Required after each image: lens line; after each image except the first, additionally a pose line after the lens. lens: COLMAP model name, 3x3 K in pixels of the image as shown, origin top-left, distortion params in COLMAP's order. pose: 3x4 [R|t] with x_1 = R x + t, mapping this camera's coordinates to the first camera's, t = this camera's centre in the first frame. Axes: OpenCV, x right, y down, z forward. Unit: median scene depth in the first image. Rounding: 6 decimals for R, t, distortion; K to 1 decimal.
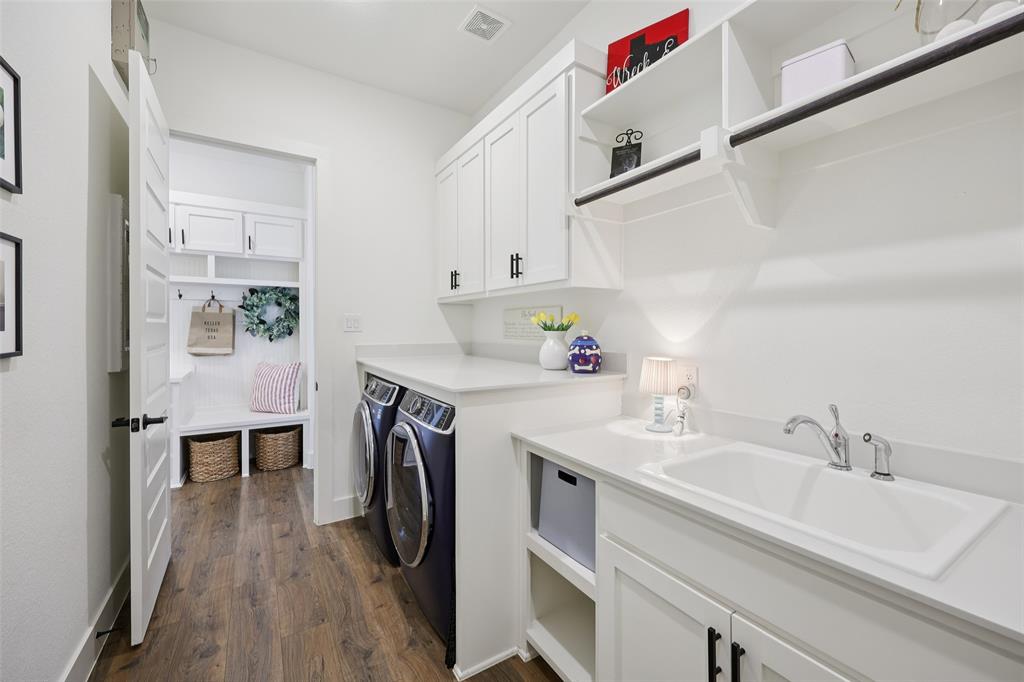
lens RADIAL K [[416.3, 0, 510.6], [0, 416.3, 336.0], [0, 0, 1]] dist [0.000844, -0.000081]
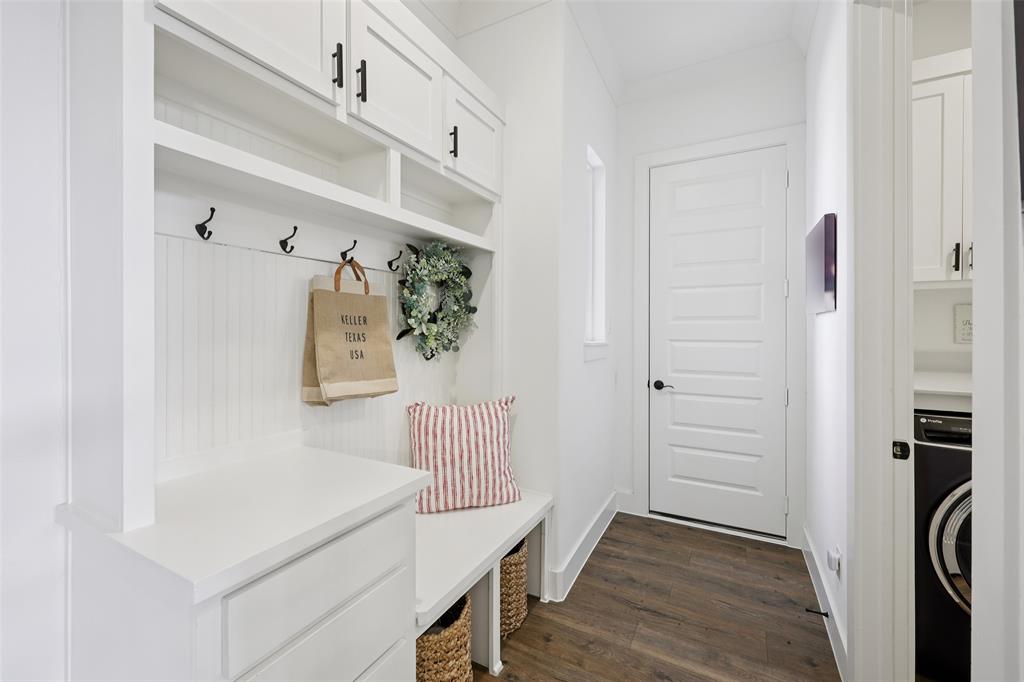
lens RADIAL K [[416.3, 0, 513.8], [0, 416.3, 334.0], [0, 0, 1]] dist [0.000844, -0.000081]
pose [[0.864195, -0.008598, 0.503084, -0.793010], [0.012226, 0.999918, -0.003914, -0.013079], [-0.503009, 0.009533, 0.864228, 0.576467]]
